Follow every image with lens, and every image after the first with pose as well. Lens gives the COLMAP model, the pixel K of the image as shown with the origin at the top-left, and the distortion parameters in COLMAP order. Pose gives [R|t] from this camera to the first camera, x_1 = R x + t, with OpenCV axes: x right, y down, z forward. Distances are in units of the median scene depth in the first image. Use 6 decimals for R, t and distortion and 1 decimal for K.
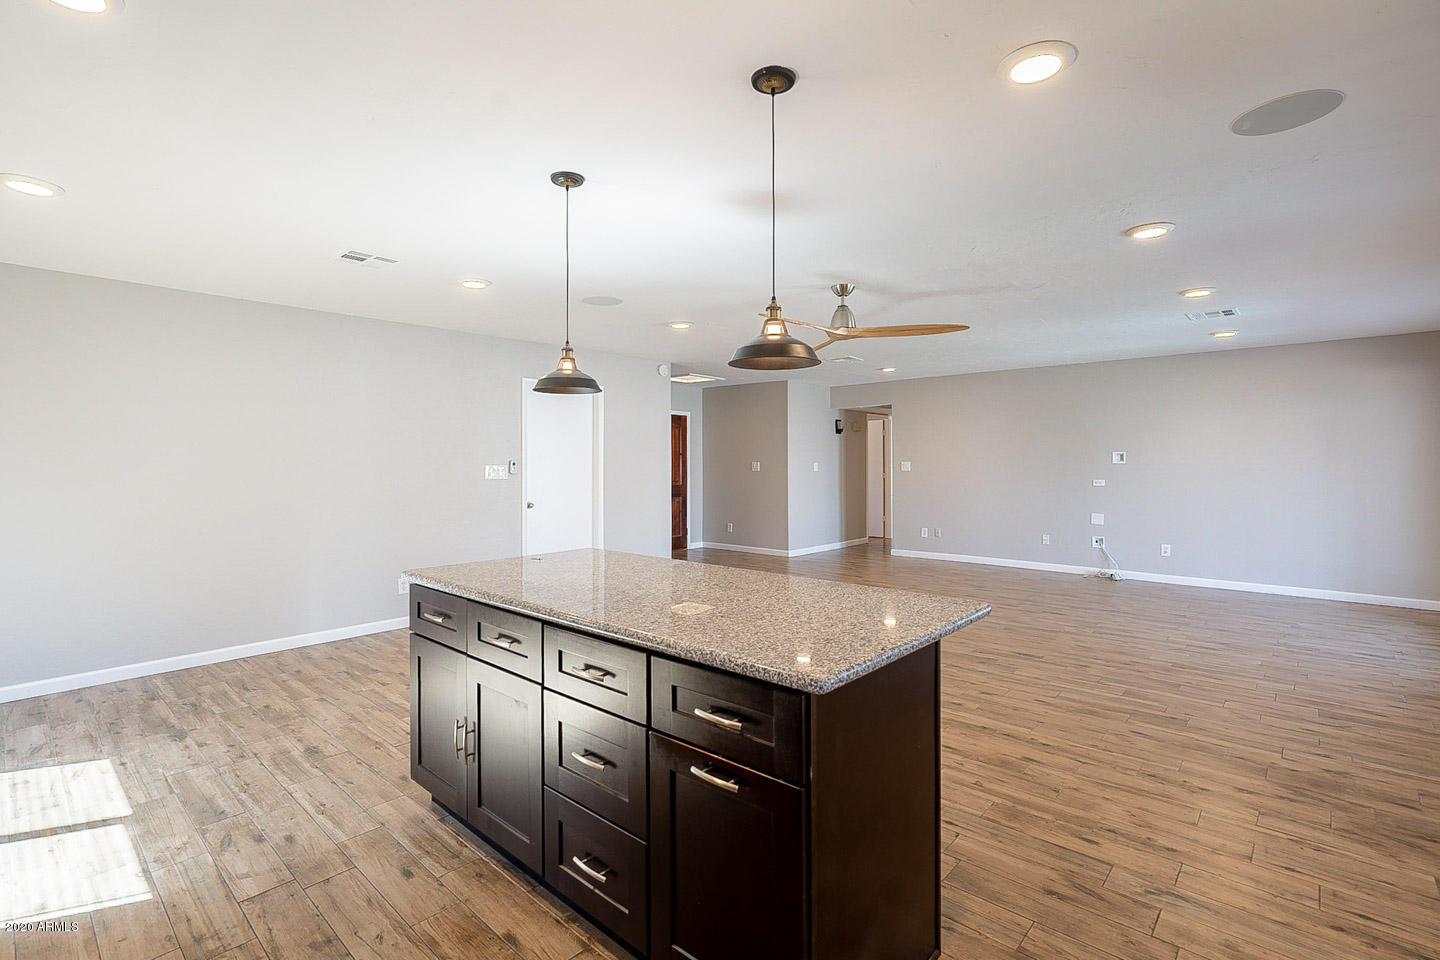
lens RADIAL K [[662.4, 0, 718.1], [0, 662.4, 460.9], [0, 0, 1]] dist [-0.003540, 0.000156]
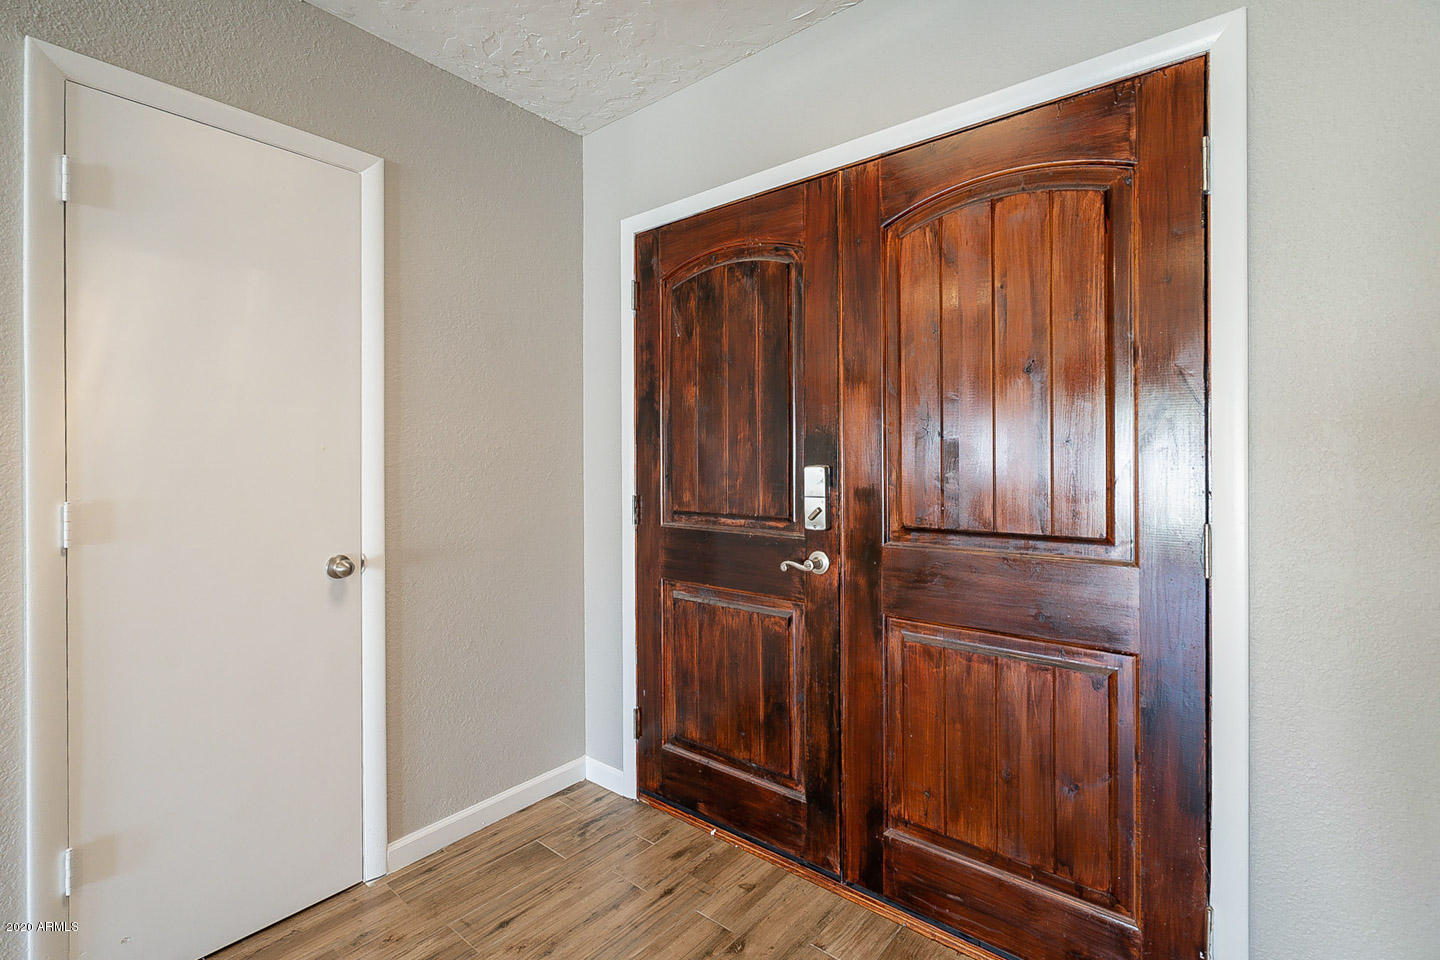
lens RADIAL K [[662.4, 0, 718.1], [0, 662.4, 460.9], [0, 0, 1]] dist [-0.003540, 0.000156]
pose [[0.055889, 0.001599, -0.998436, 0.206035], [0.004308, 0.999989, 0.001843, 0.032430], [0.998428, -0.004405, 0.055882, 2.324818]]
